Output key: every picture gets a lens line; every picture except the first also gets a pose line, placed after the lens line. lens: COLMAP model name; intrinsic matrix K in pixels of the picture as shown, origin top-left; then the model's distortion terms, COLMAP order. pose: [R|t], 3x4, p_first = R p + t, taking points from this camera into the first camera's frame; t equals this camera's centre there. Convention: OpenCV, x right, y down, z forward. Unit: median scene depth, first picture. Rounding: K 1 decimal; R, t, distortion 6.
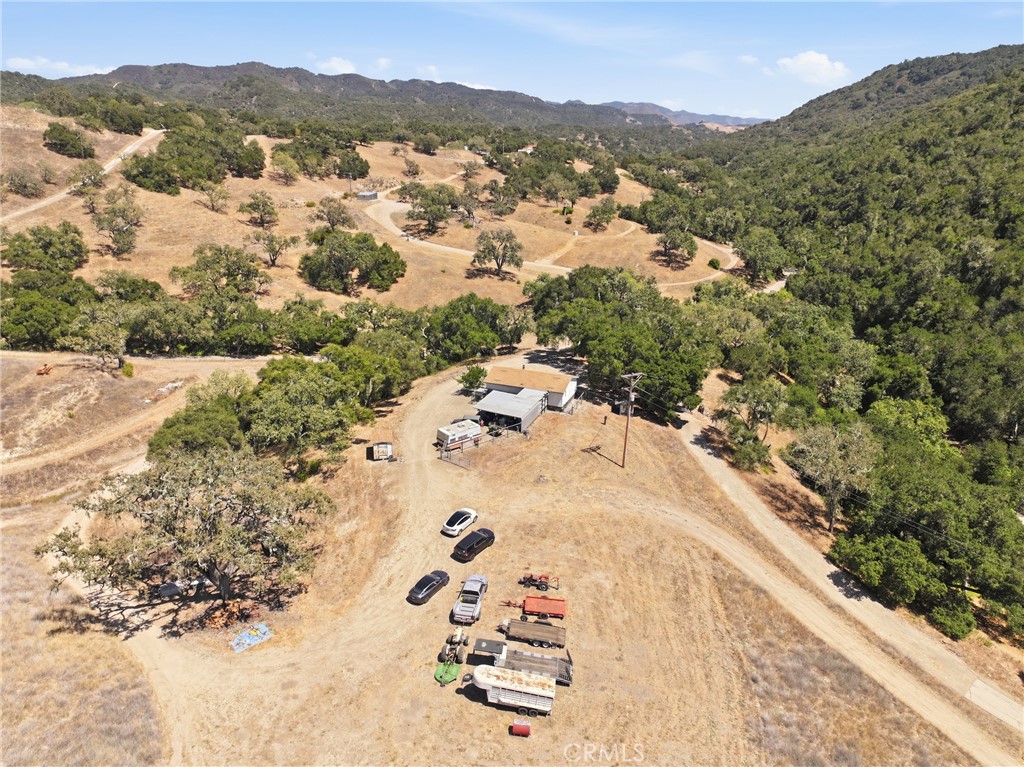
lens RADIAL K [[715.4, 0, 516.4], [0, 715.4, 385.7], [0, 0, 1]] dist [-0.012007, 0.026940]
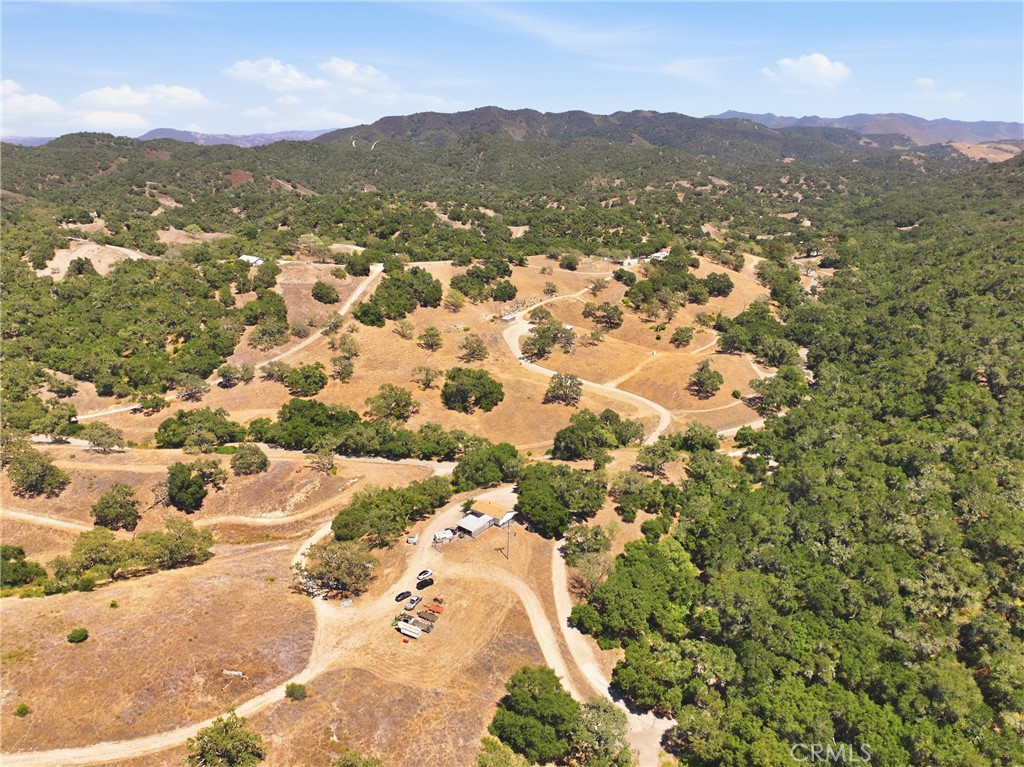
lens RADIAL K [[712.1, 0, 512.0], [0, 712.1, 383.5], [0, 0, 1]] dist [0.008887, 0.000820]
pose [[0.952998, 0.063274, -0.296295, 0.385007], [-0.070666, 0.997398, -0.014294, -0.200903], [0.294619, 0.034560, 0.954990, -0.587178]]
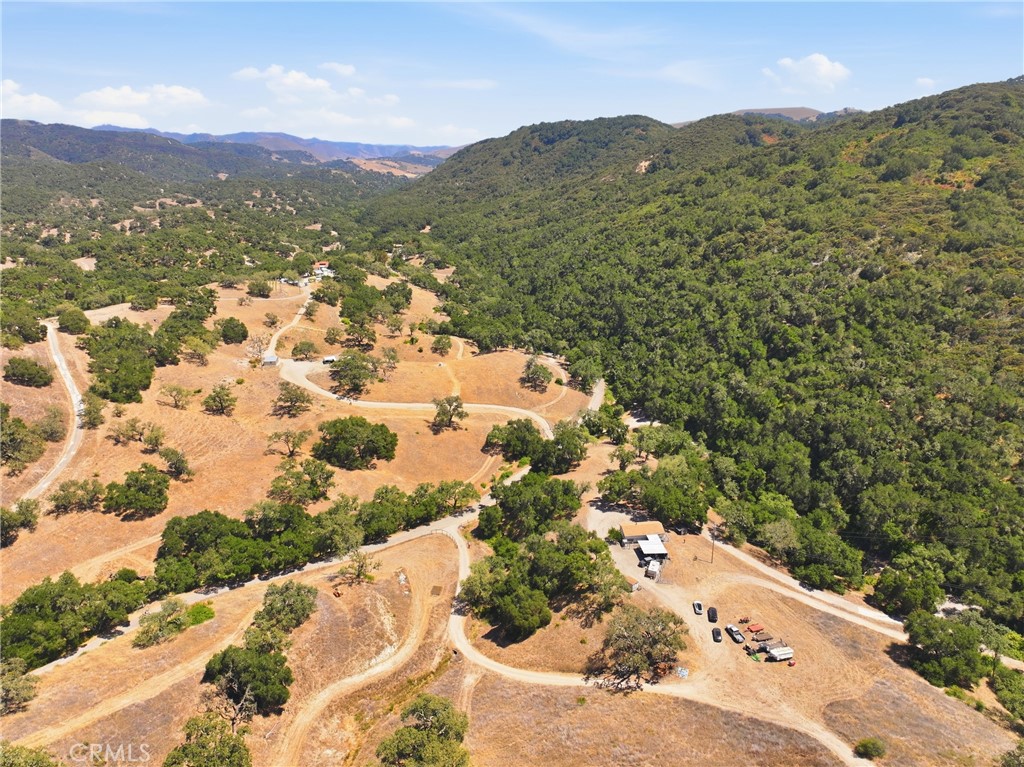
lens RADIAL K [[712.1, 0, 512.0], [0, 712.1, 383.5], [0, 0, 1]] dist [0.008887, 0.000820]
pose [[0.888658, -0.170462, 0.425711, -0.618815], [0.183882, 0.982900, 0.009721, -0.282800], [-0.420088, 0.069642, 0.904807, -0.408204]]
